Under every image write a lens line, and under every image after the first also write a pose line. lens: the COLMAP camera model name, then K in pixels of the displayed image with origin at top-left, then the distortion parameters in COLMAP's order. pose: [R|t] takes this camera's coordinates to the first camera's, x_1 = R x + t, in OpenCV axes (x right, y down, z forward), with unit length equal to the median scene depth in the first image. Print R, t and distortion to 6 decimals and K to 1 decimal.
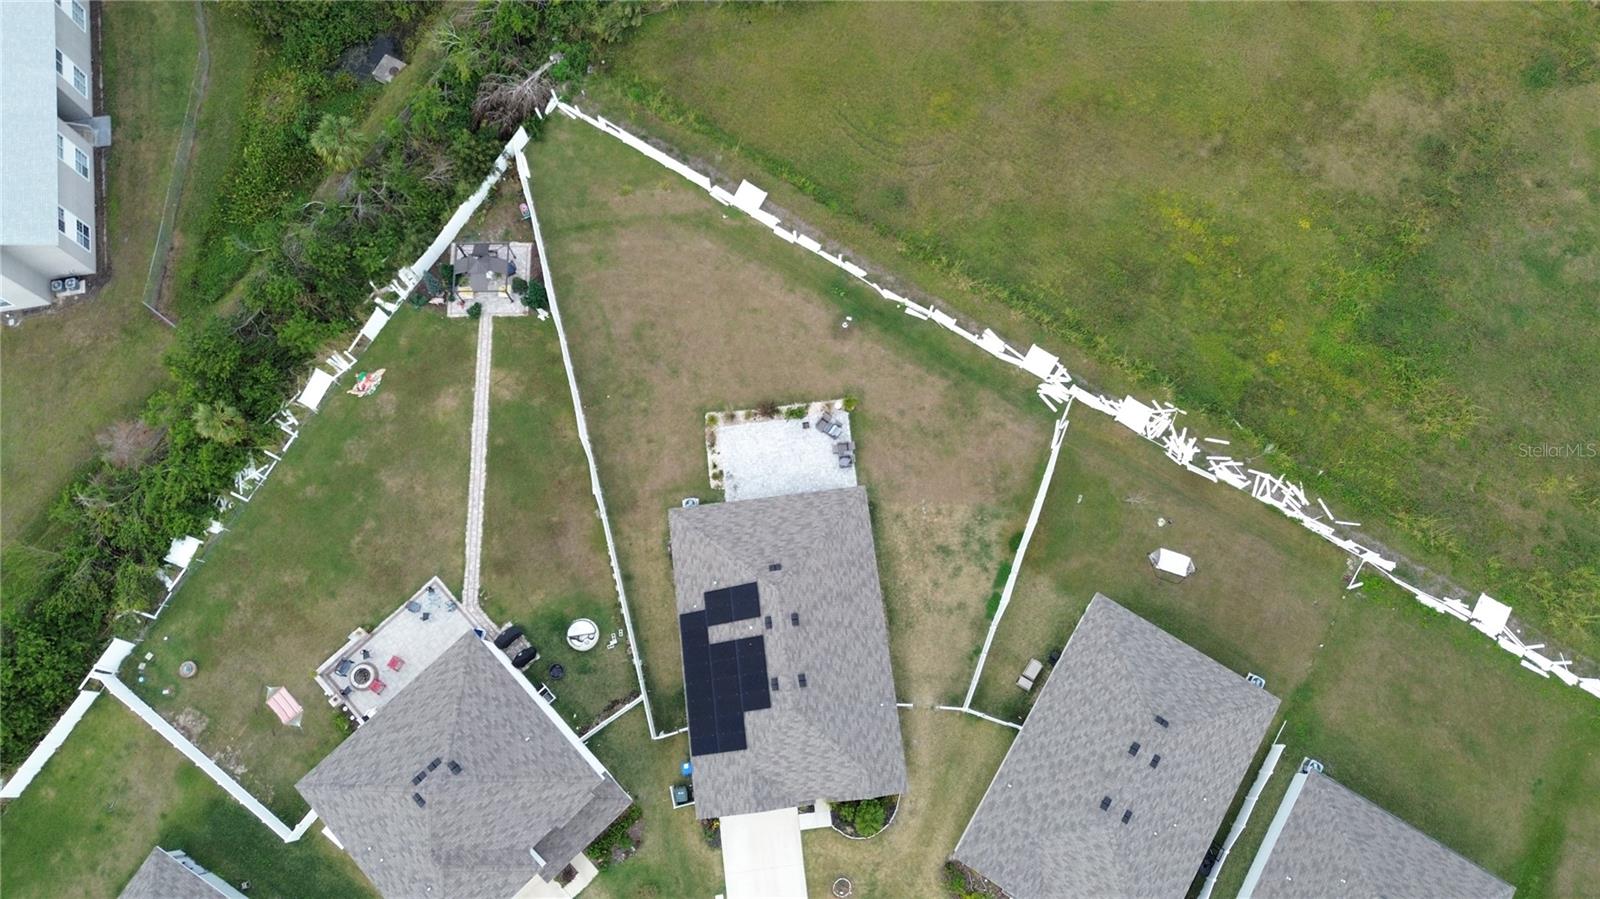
lens RADIAL K [[1104.6, 0, 800.0], [0, 1104.6, 449.5], [0, 0, 1]] dist [0.110487, -0.154626]
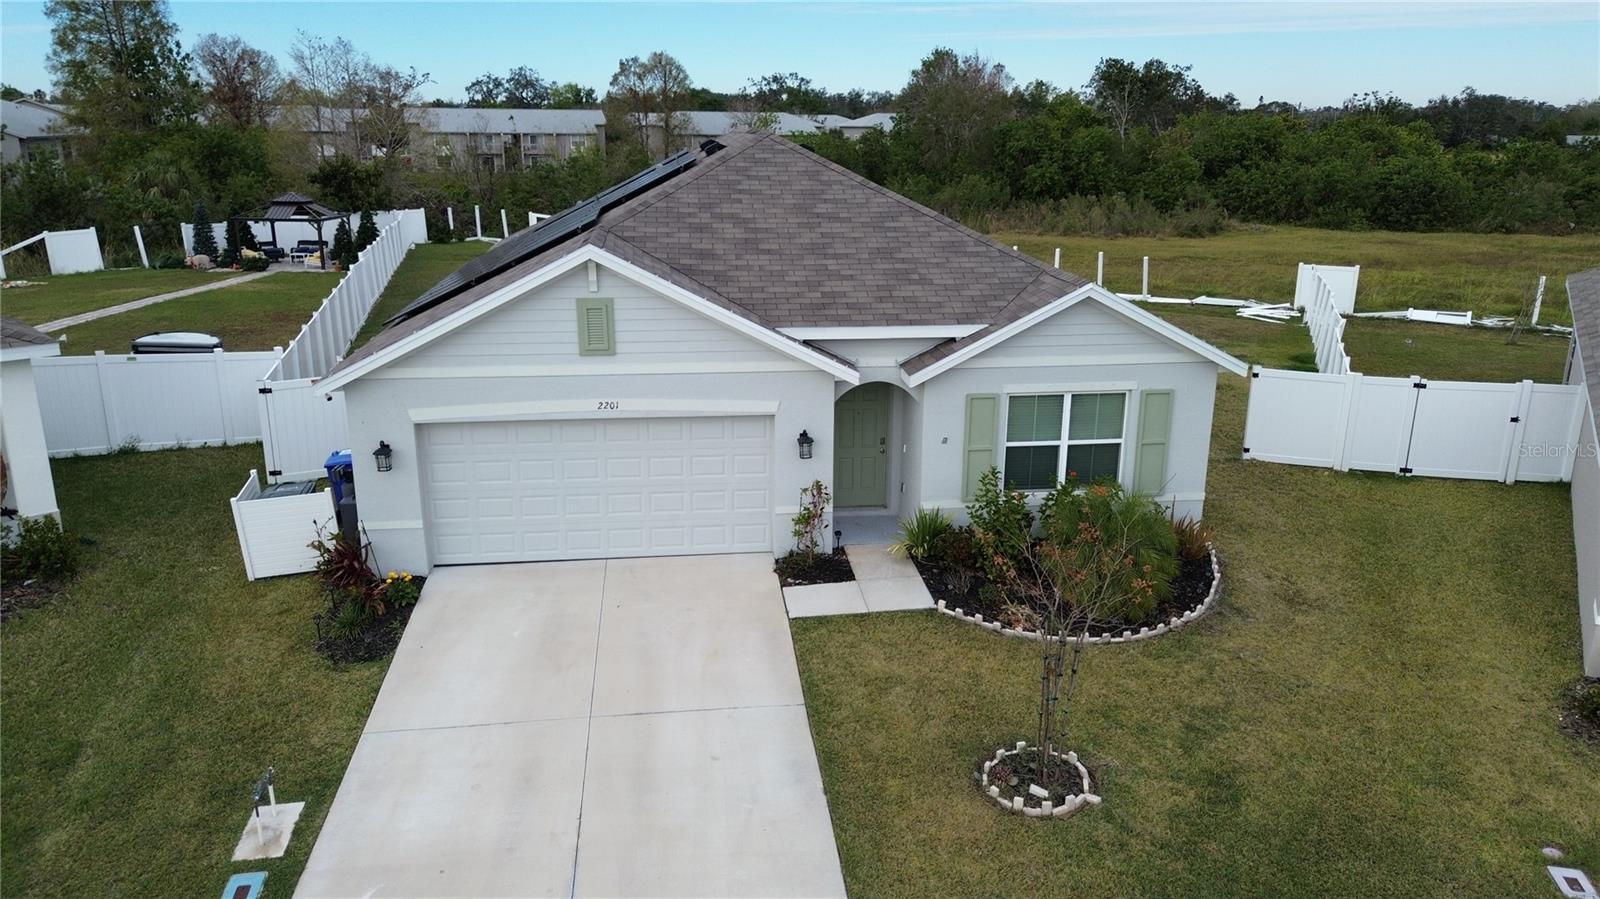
lens RADIAL K [[1128.0, 0, 797.9], [0, 1128.0, 449.8], [0, 0, 1]] dist [0.078967, -0.072554]
pose [[0.999965, 0.008306, -0.000246, 0.001557], [-0.004429, 0.507615, -0.861573, 0.471626], [-0.007031, 0.861544, 0.507634, 0.799975]]
